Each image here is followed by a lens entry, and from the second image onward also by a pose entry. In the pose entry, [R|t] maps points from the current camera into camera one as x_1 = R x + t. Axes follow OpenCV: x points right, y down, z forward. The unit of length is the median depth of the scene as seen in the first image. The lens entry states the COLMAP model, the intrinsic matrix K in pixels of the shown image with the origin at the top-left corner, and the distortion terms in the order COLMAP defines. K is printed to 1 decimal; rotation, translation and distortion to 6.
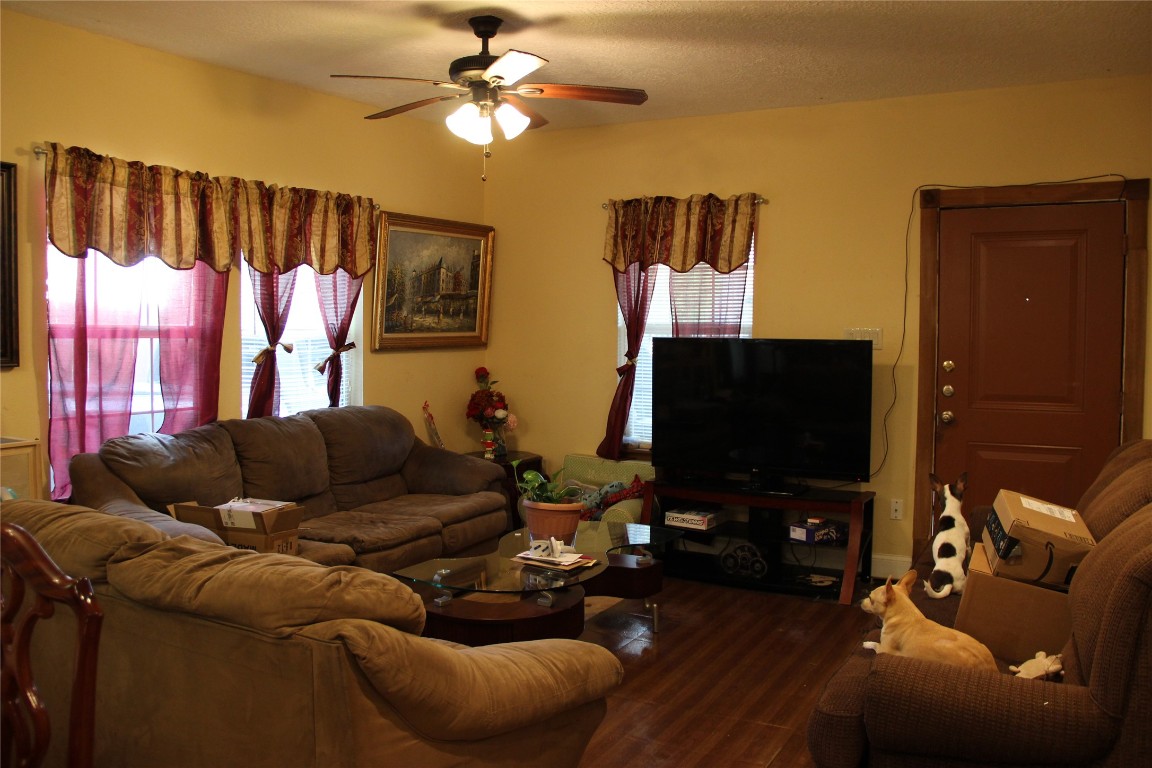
lens RADIAL K [[945.9, 0, 576.0], [0, 945.9, 384.0], [0, 0, 1]] dist [-0.166093, 0.107544]
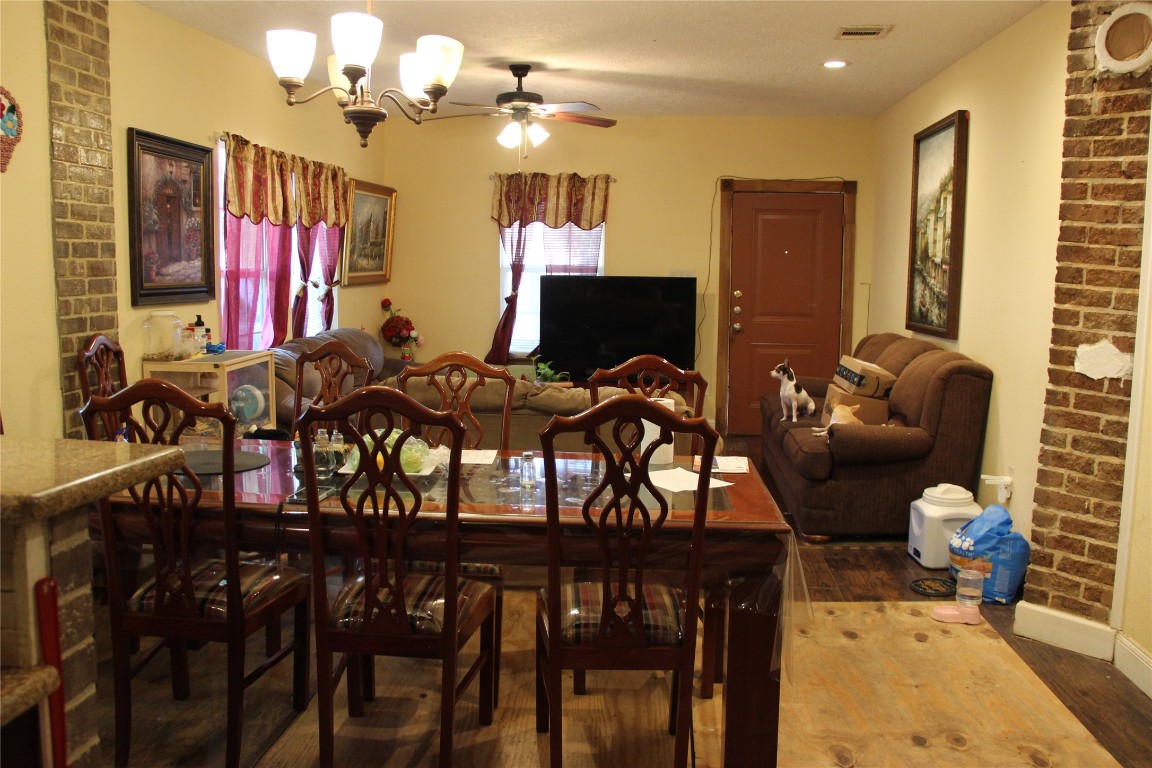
lens RADIAL K [[945.9, 0, 576.0], [0, 945.9, 384.0], [0, 0, 1]] dist [-0.166093, 0.107544]
pose [[0.913125, -0.045912, 0.405087, -0.443768], [0.017323, 0.997111, 0.073961, 0.008606], [-0.407312, -0.060519, 0.911282, -0.305222]]
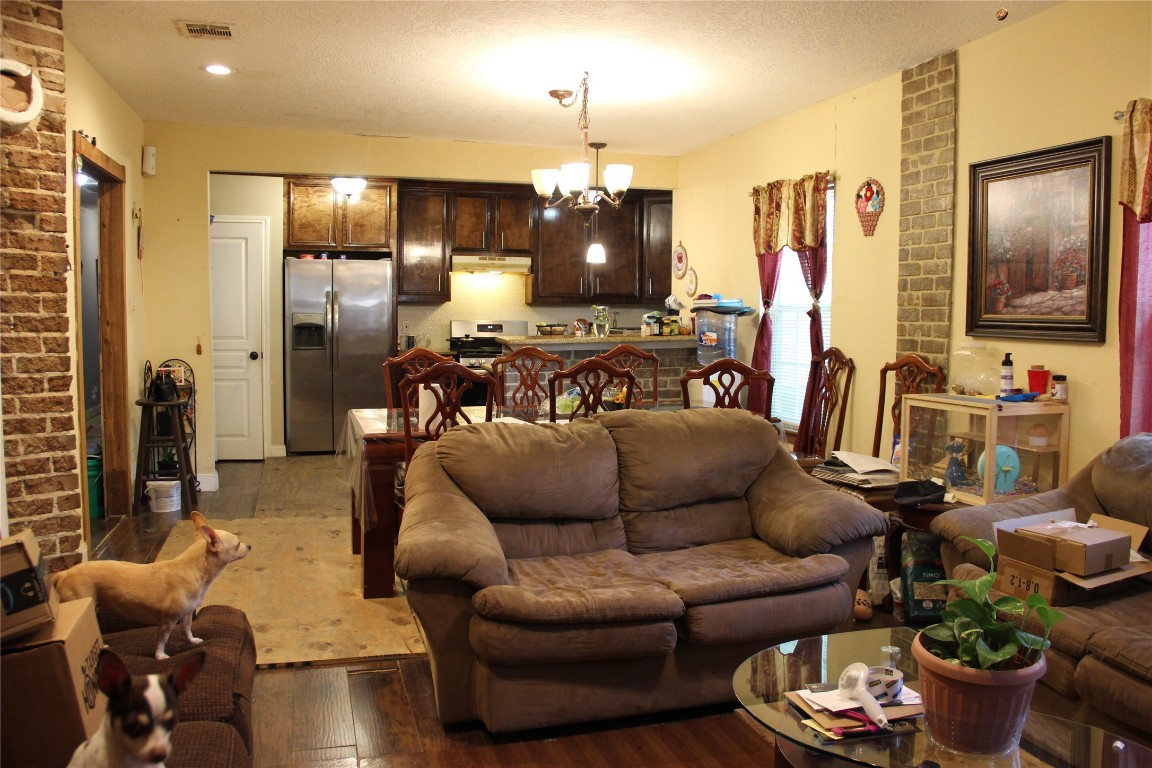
lens RADIAL K [[945.9, 0, 576.0], [0, 945.9, 384.0], [0, 0, 1]] dist [-0.166093, 0.107544]
pose [[-0.699970, 0.041363, -0.712973, 0.329681], [-0.053814, 0.992428, 0.110409, -0.034450], [0.712142, 0.115651, -0.692444, 0.853590]]
